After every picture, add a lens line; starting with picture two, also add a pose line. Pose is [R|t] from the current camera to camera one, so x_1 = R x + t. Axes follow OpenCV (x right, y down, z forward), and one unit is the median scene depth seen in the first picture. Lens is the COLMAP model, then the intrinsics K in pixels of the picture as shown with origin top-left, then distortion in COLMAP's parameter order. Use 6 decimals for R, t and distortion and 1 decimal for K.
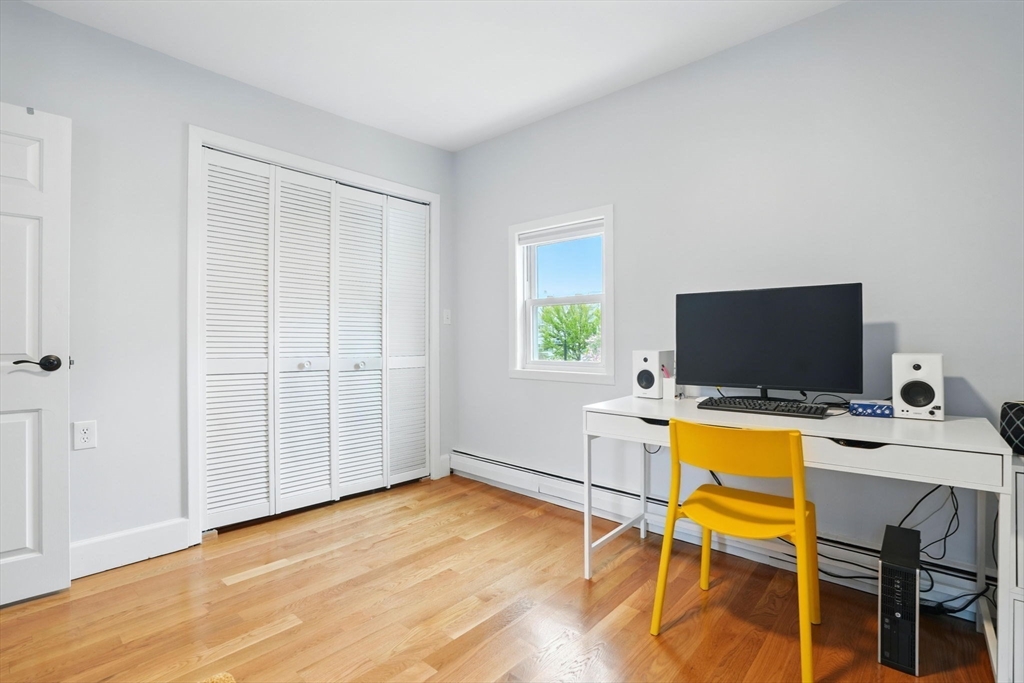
lens RADIAL K [[470.8, 0, 512.0], [0, 470.8, 341.5], [0, 0, 1]] dist [-0.050424, 0.017850]
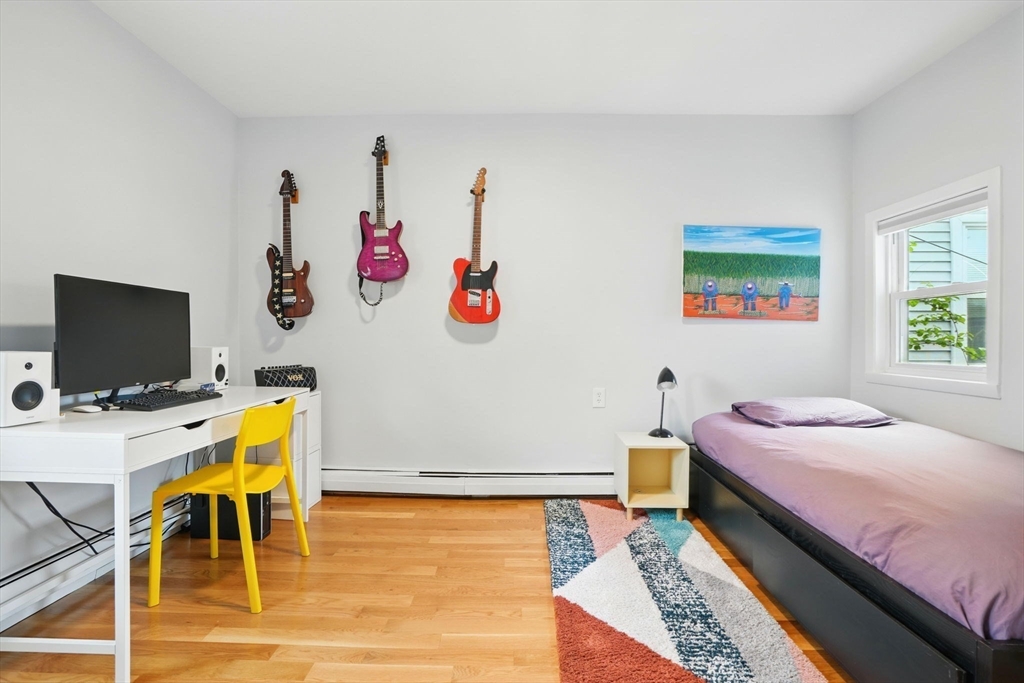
lens RADIAL K [[470.8, 0, 512.0], [0, 470.8, 341.5], [0, 0, 1]] dist [-0.050424, 0.017850]
pose [[-0.647918, 0.001684, 0.761708, -0.798701], [0.009568, 0.999937, 0.005929, 0.009576], [-0.761650, 0.011130, -0.647893, 1.129916]]
